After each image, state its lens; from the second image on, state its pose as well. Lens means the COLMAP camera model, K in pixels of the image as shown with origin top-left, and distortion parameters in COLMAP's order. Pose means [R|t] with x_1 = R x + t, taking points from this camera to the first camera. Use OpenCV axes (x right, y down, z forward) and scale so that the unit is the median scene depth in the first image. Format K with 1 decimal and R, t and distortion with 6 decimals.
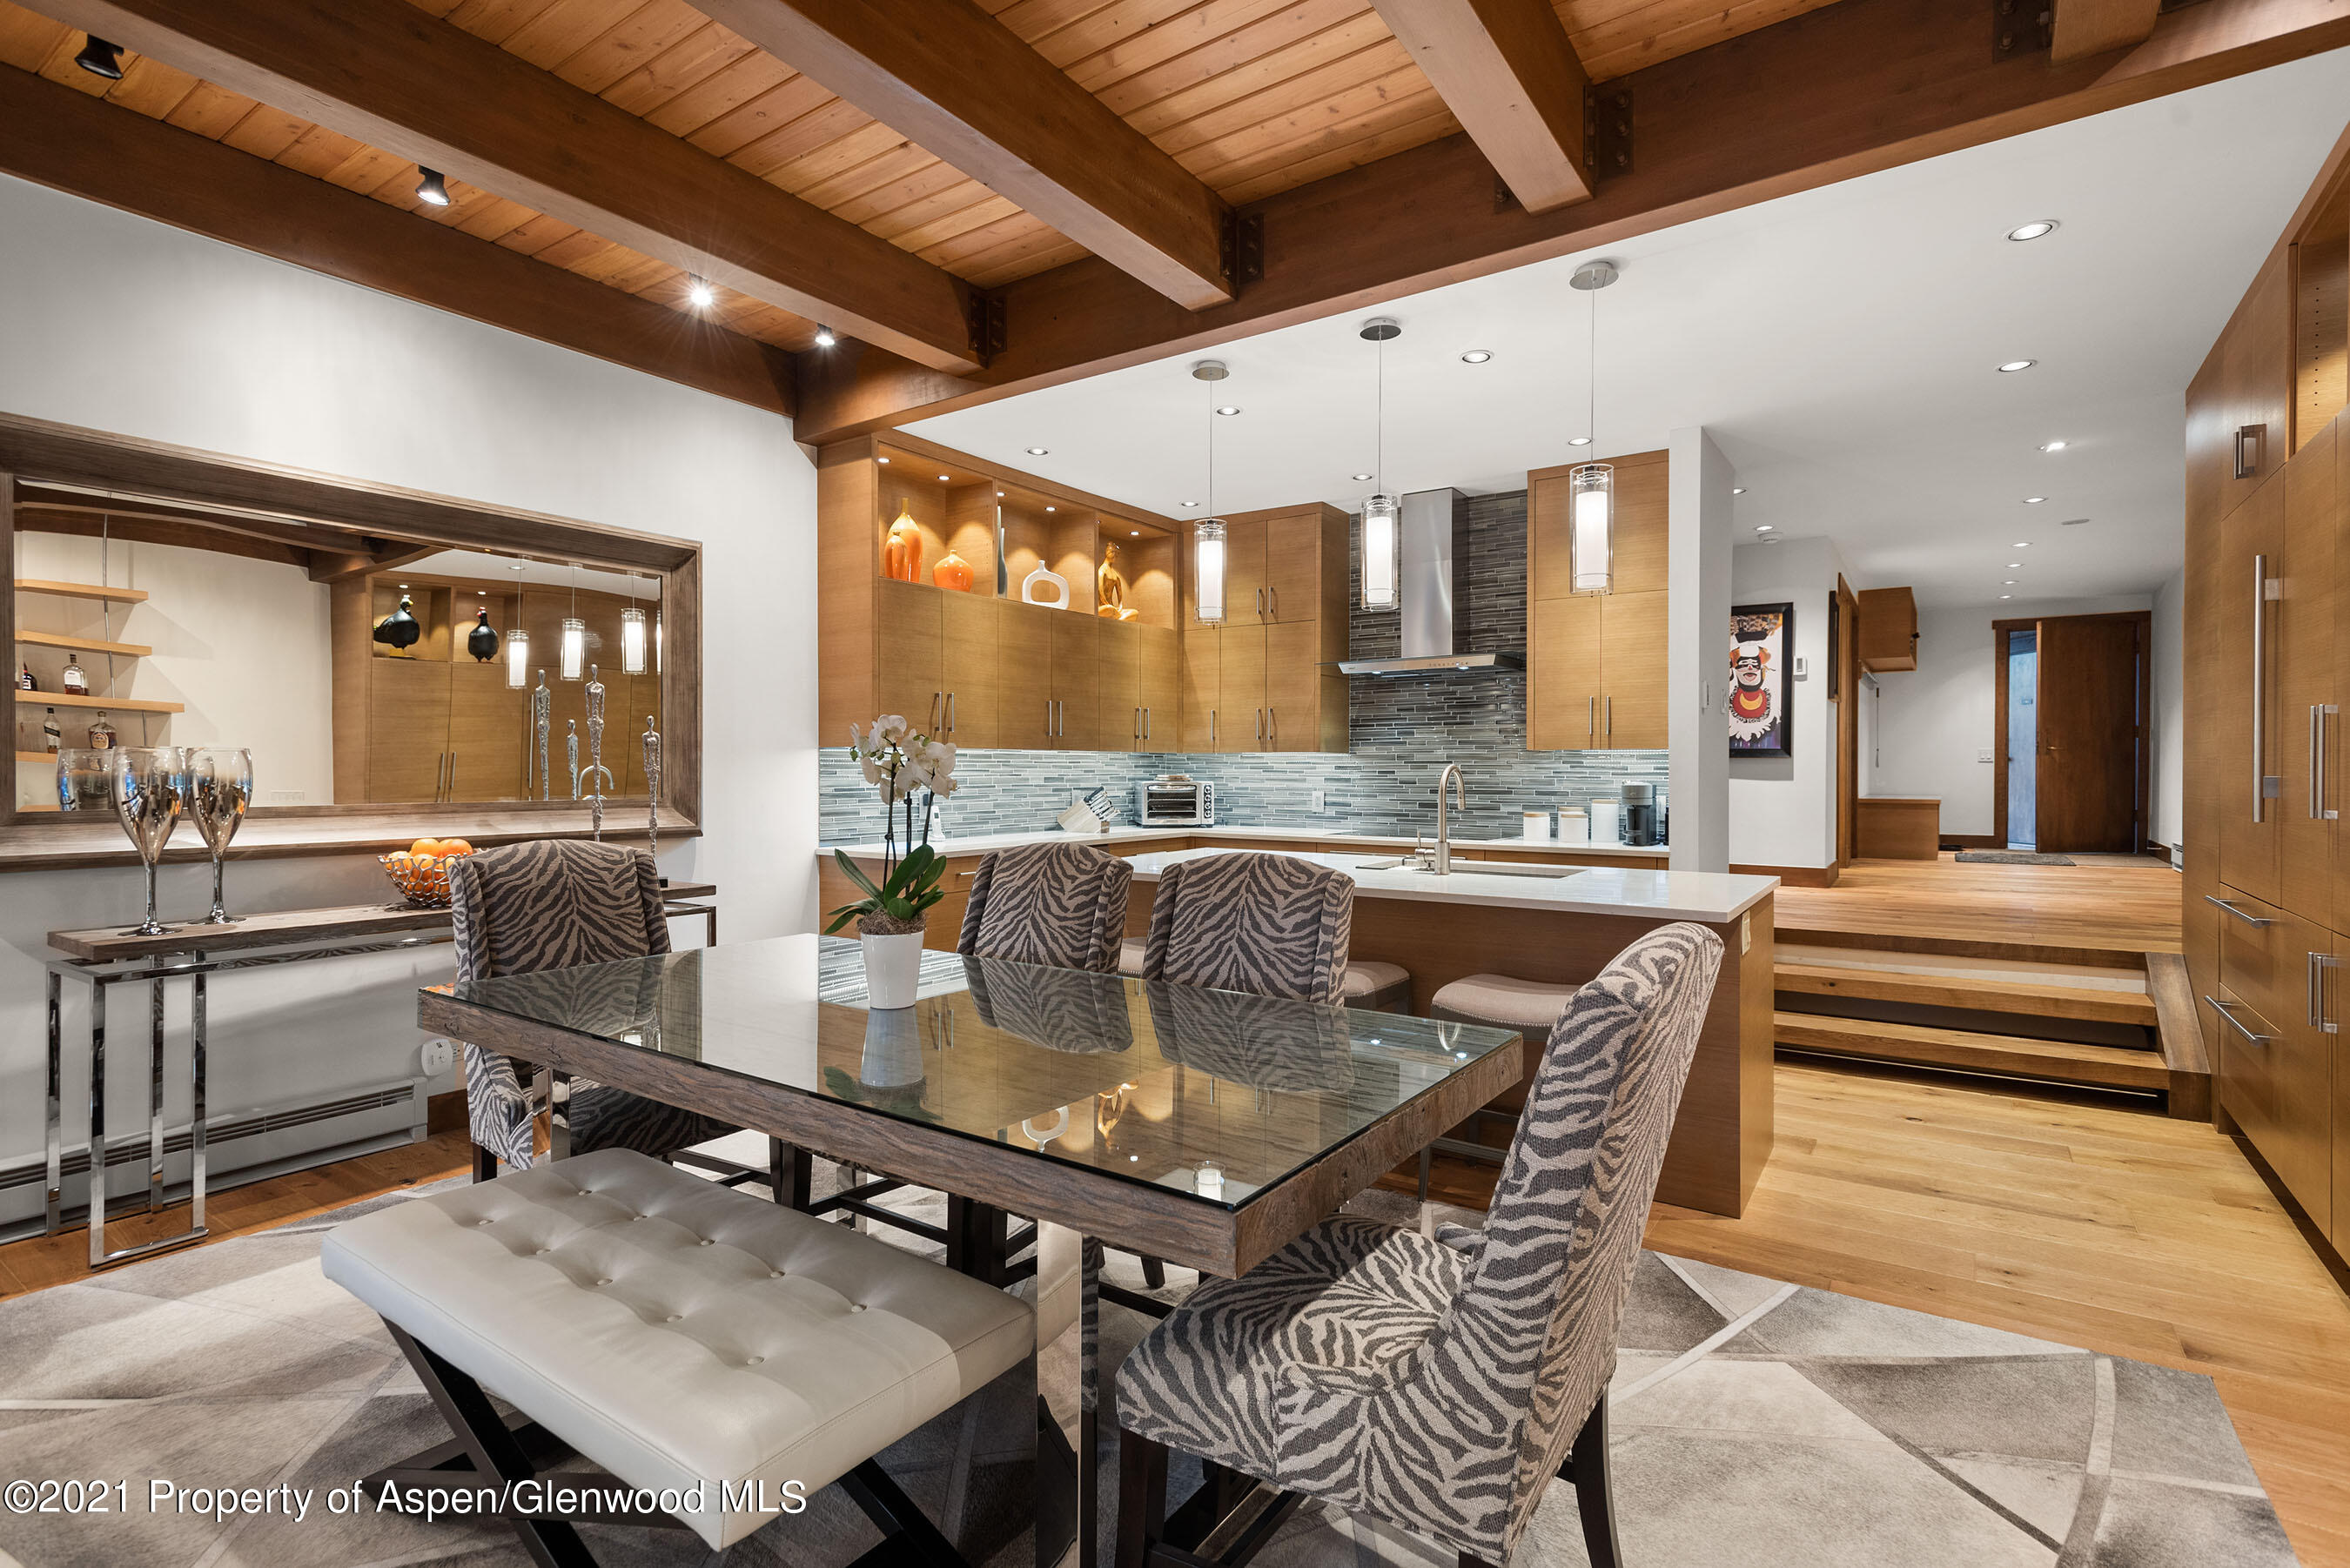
lens RADIAL K [[1113.2, 0, 1176.0], [0, 1113.2, 774.4], [0, 0, 1]] dist [0.014209, -0.001473]
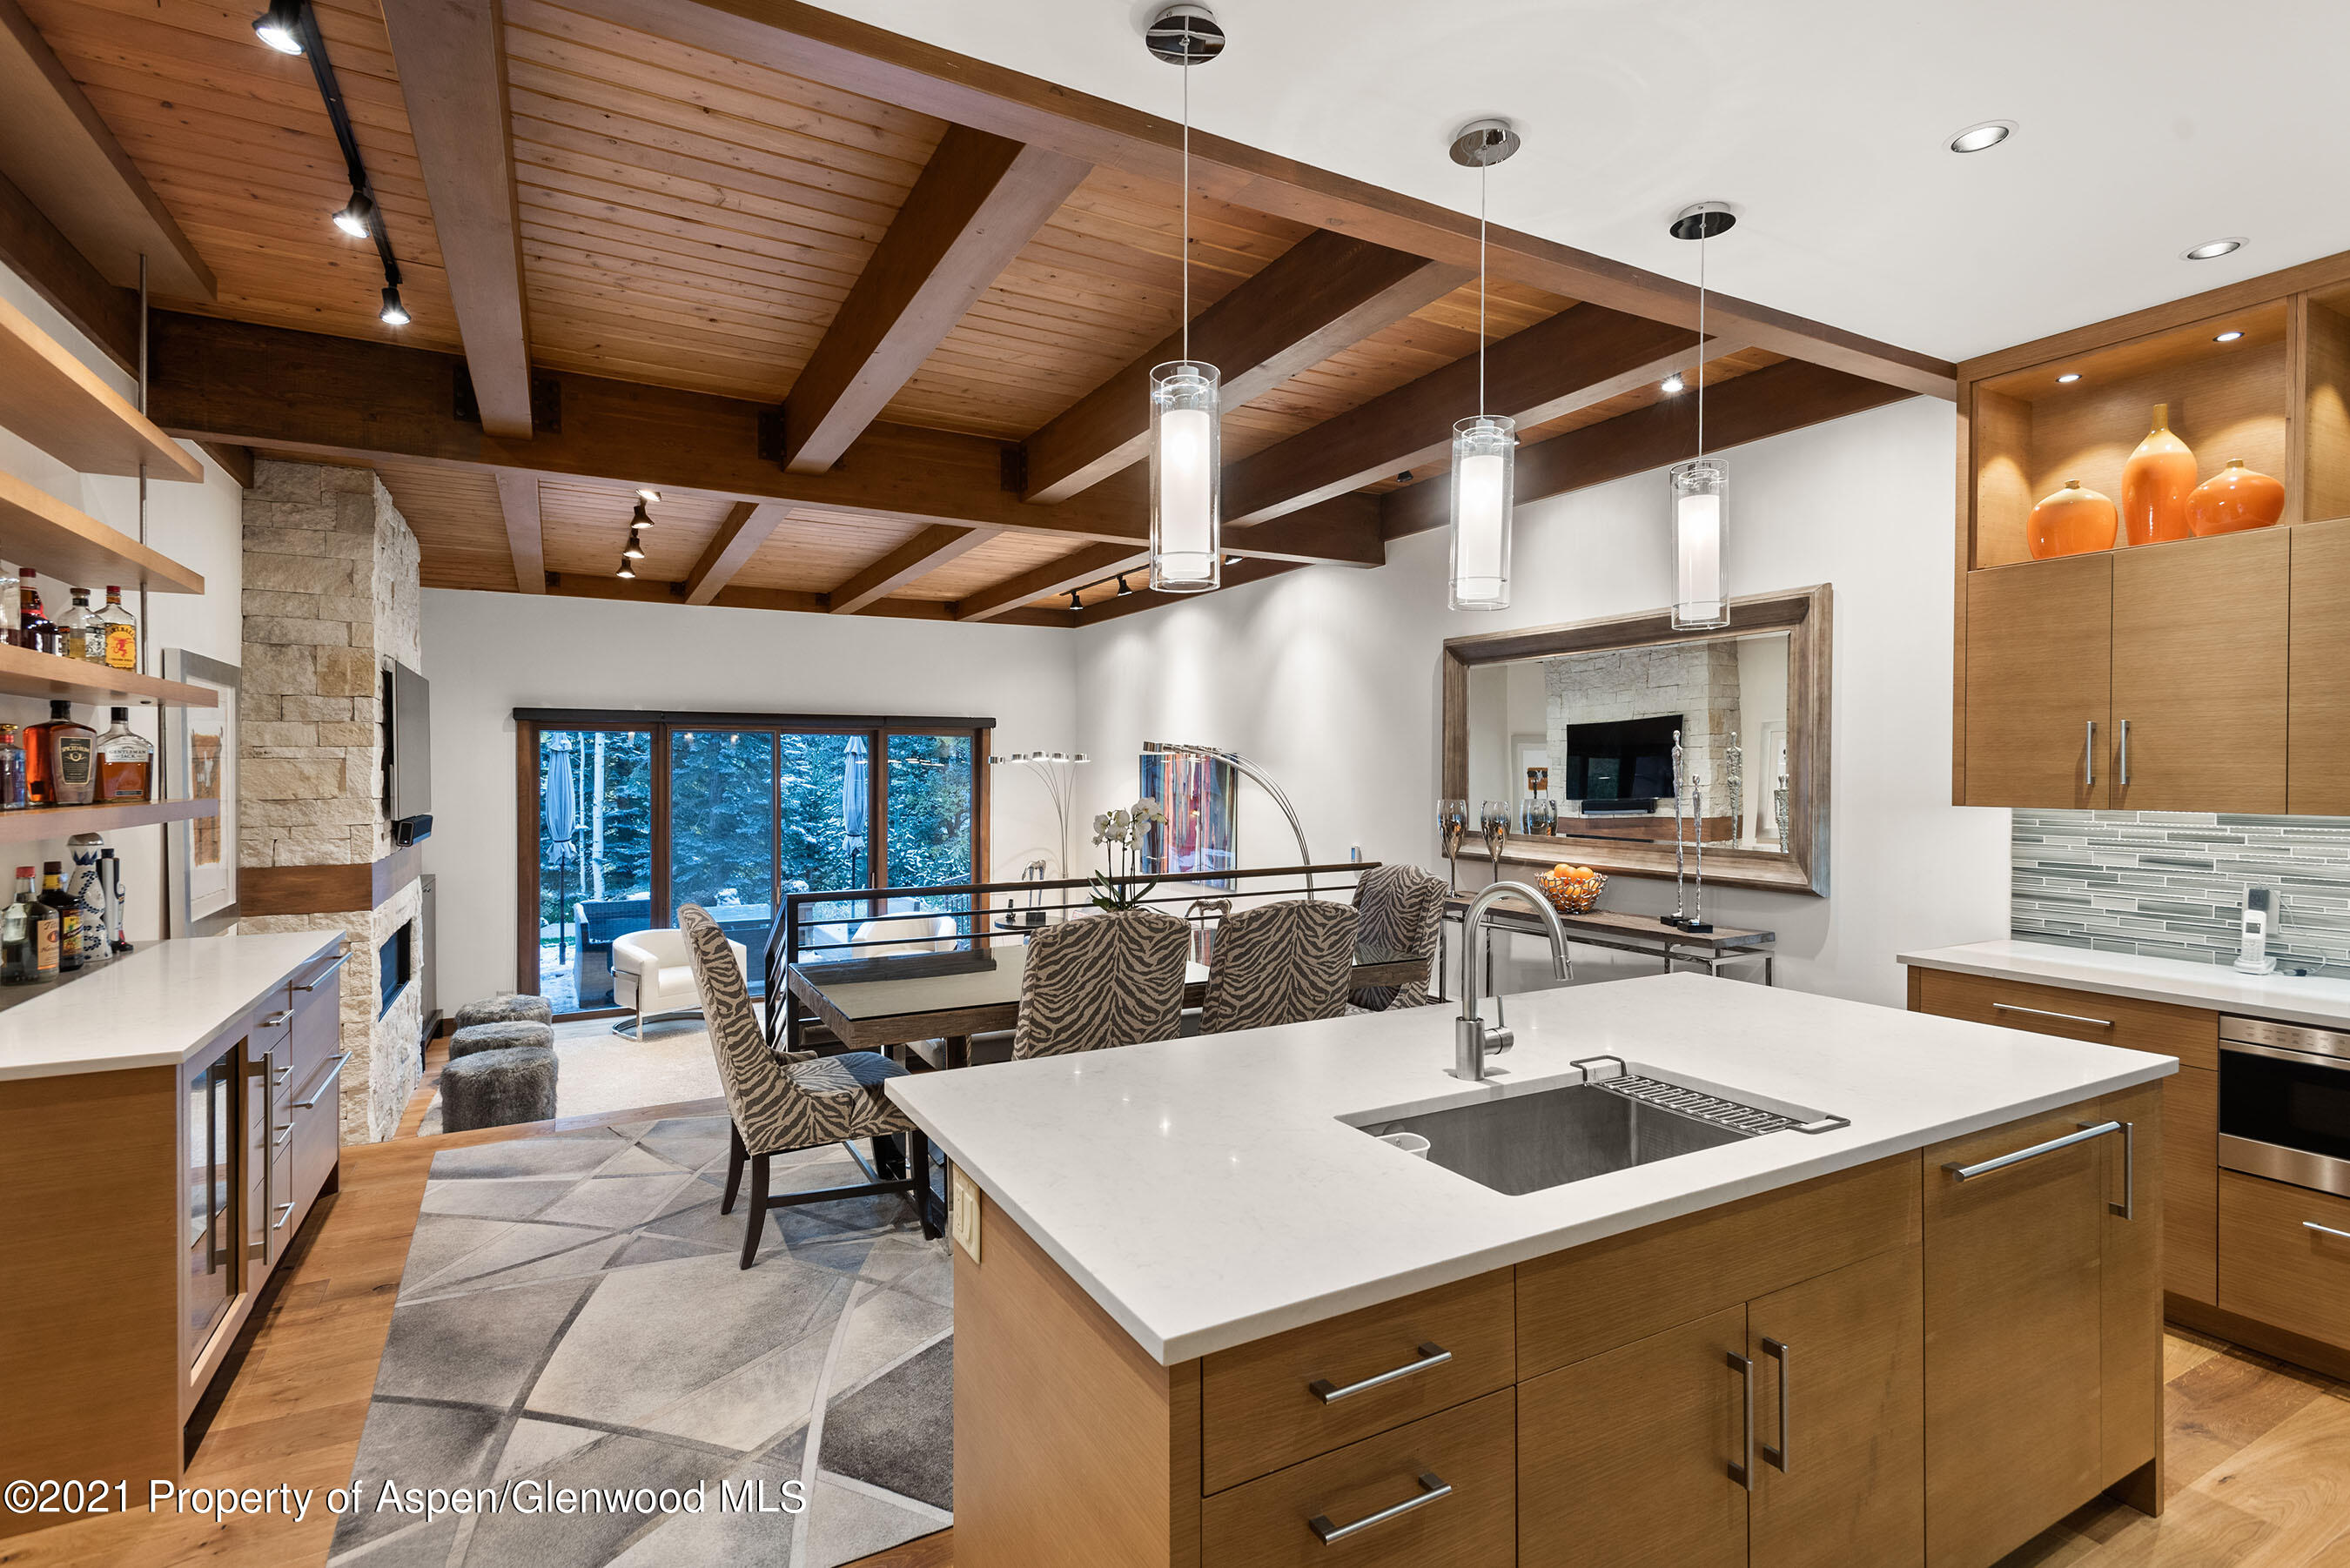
lens RADIAL K [[1113.2, 0, 1176.0], [0, 1113.2, 774.4], [0, 0, 1]] dist [0.014209, -0.001473]
pose [[-0.444187, 0.004140, -0.895924, 0.484390], [-0.005092, 0.999962, 0.007145, -0.037882], [0.895920, 0.007736, -0.444149, 0.680016]]
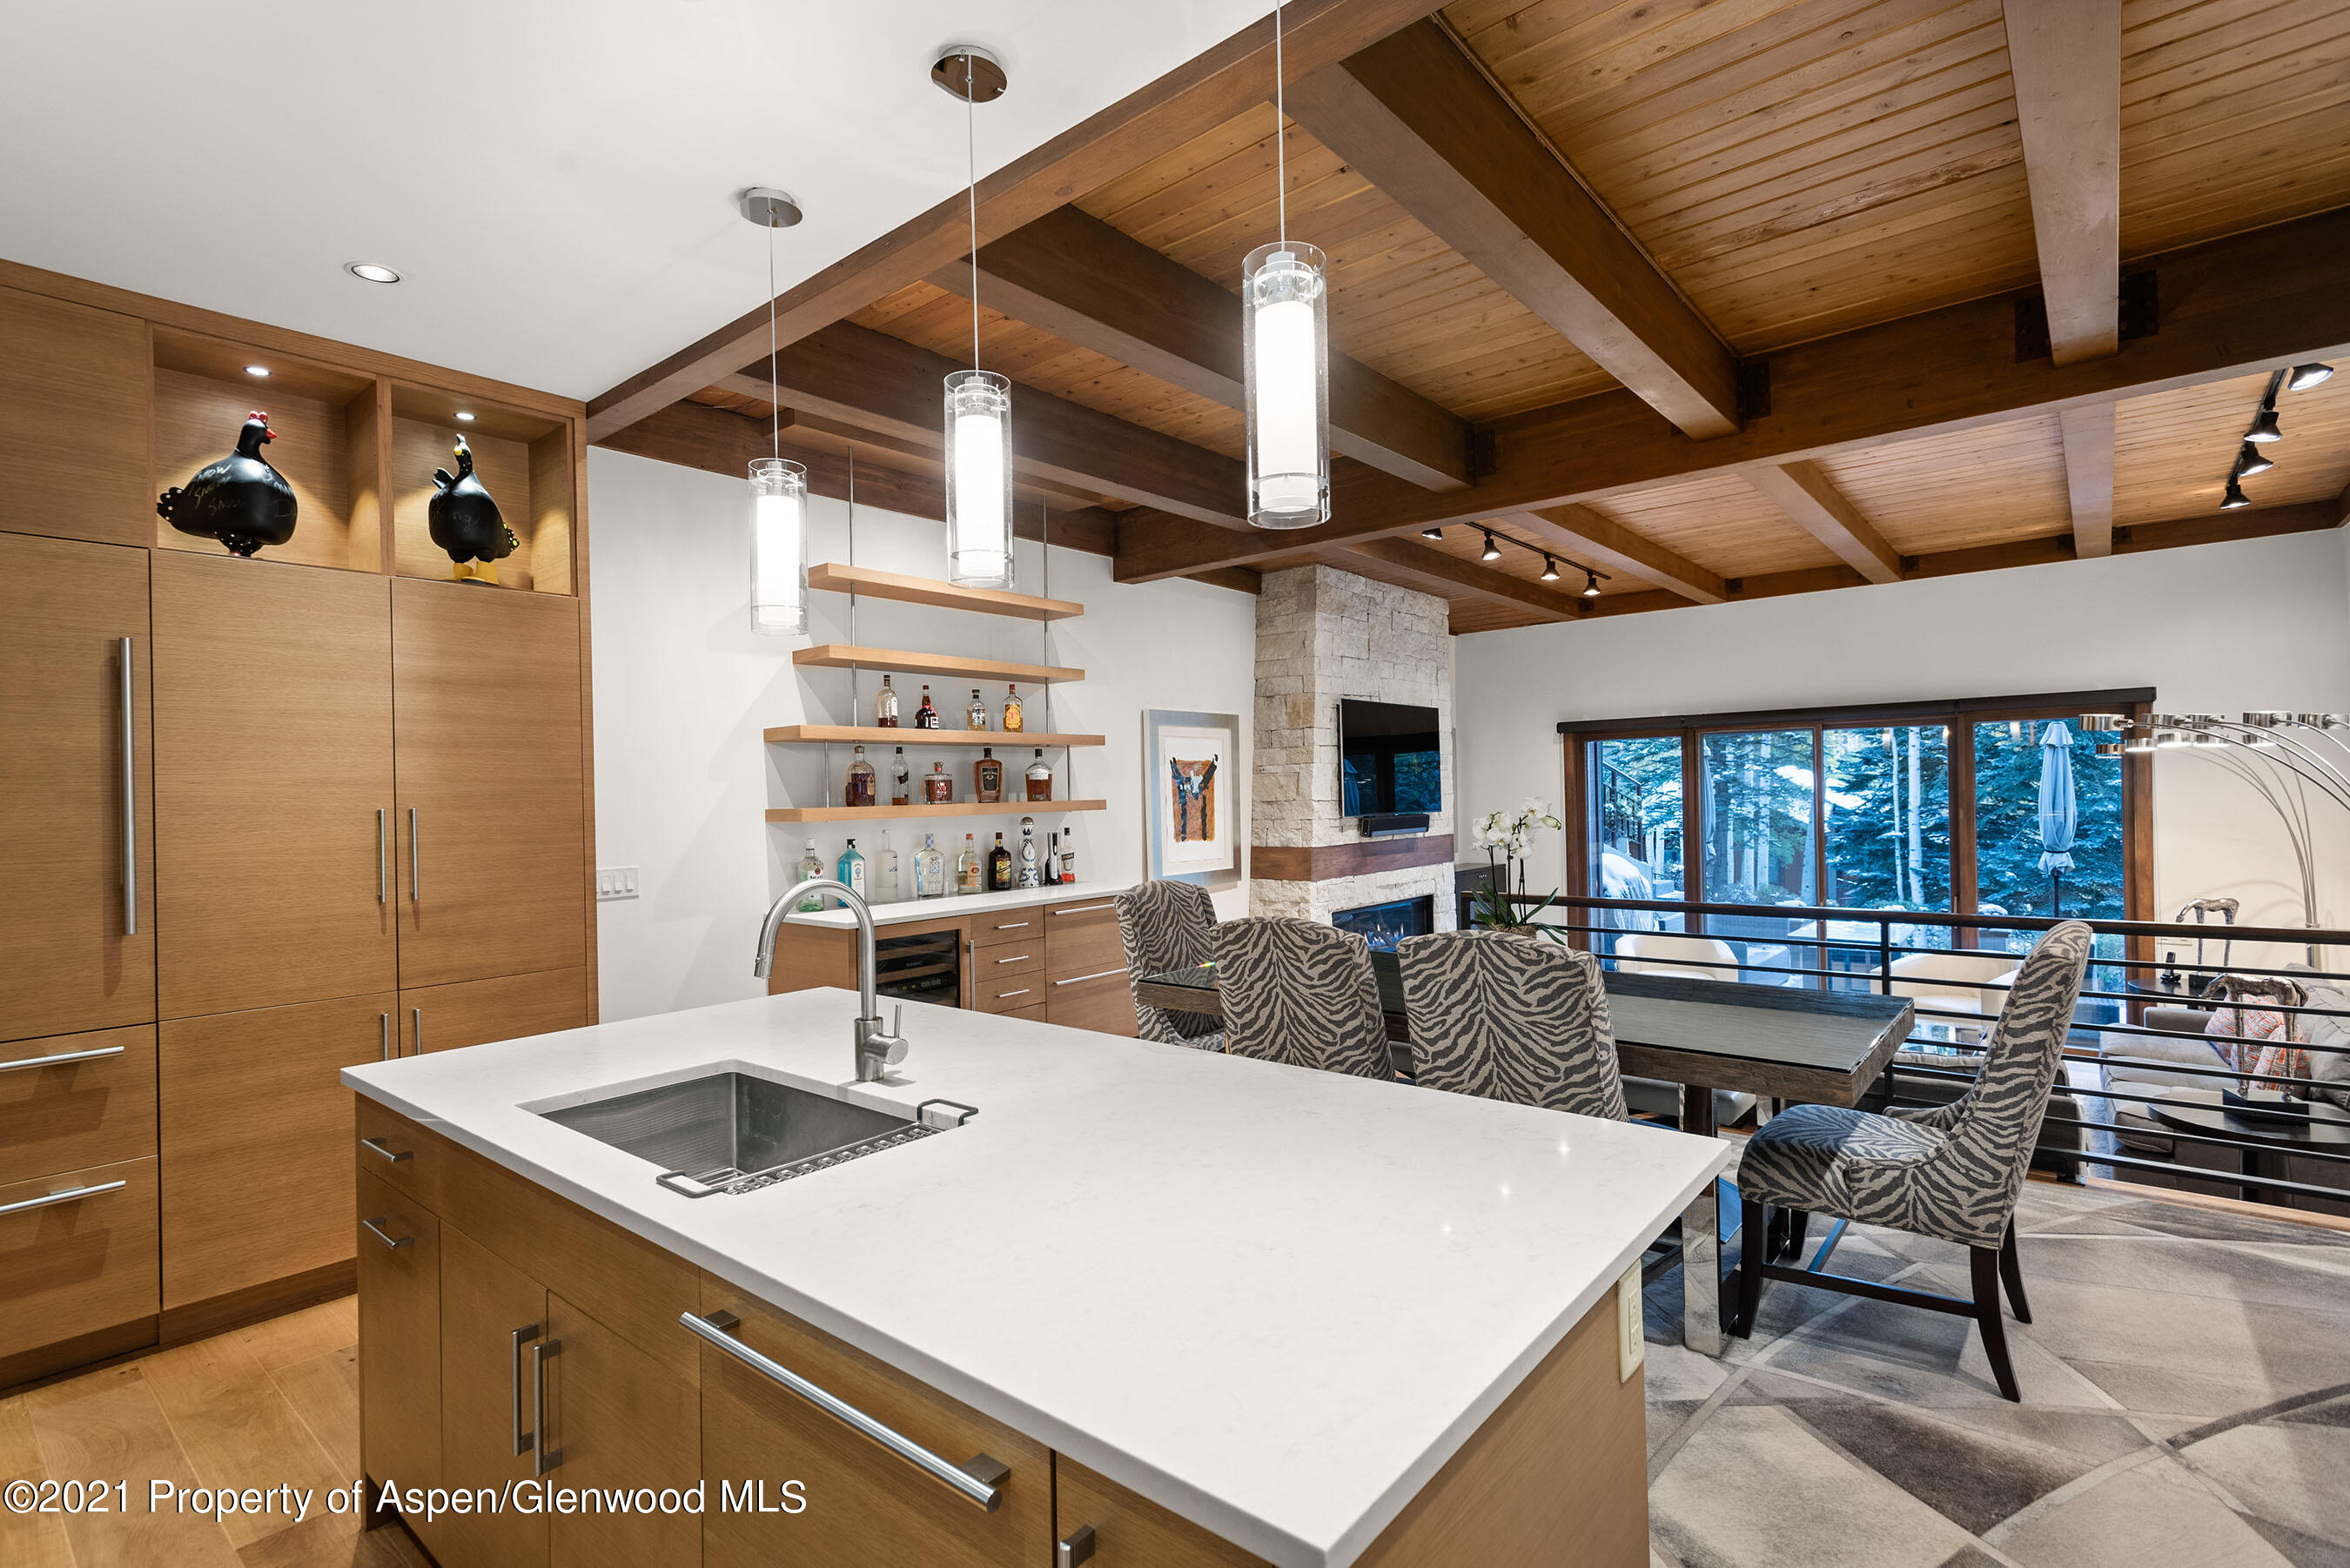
lens RADIAL K [[1100.0, 0, 1171.7], [0, 1100.0, 786.4], [0, 0, 1]] dist [0.023999, -0.008191]
pose [[-0.995562, 0.021255, 0.091671, 0.026380], [0.021478, 0.999768, 0.001439, -0.030251], [-0.091619, 0.003401, -0.995788, 0.927848]]
